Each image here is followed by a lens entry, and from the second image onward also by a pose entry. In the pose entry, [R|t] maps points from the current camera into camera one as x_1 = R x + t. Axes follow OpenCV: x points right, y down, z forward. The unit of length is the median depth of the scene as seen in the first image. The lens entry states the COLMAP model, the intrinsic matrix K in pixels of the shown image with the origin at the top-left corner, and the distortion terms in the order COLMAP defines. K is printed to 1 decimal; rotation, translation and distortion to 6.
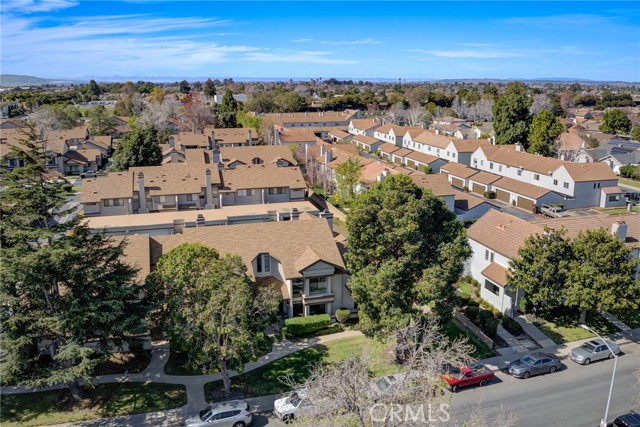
lens RADIAL K [[534.7, 0, 320.0], [0, 534.7, 213.5], [0, 0, 1]] dist [-0.104292, -0.010600]
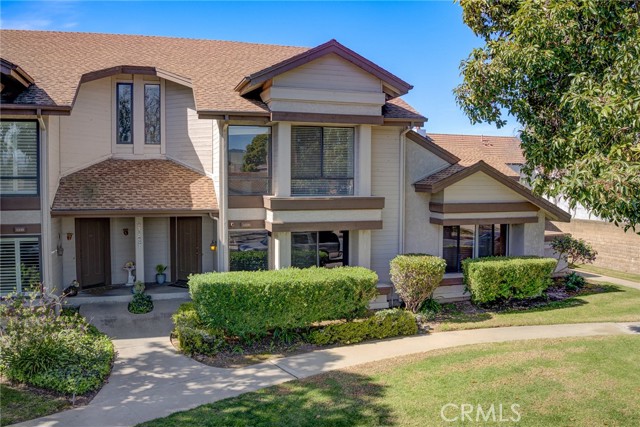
lens RADIAL K [[534.7, 0, 320.0], [0, 534.7, 213.5], [0, 0, 1]] dist [-0.104292, -0.010600]
pose [[0.999854, 0.001990, 0.016949, -0.010776], [0.001212, 0.982392, -0.186829, 0.213124], [-0.017023, 0.186822, 0.982246, 0.747801]]
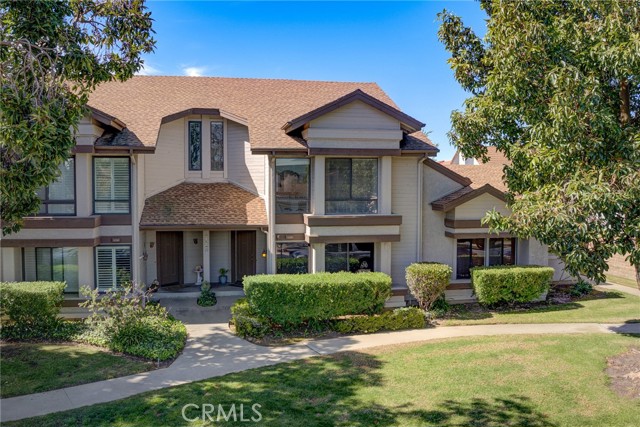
lens RADIAL K [[534.7, 0, 320.0], [0, 534.7, 213.5], [0, 0, 1]] dist [-0.104292, -0.010600]
pose [[0.994576, 0.005401, -0.103873, 0.010451], [-0.025690, 0.980467, -0.194999, 0.218975], [0.100791, 0.196609, 0.975288, 0.683902]]
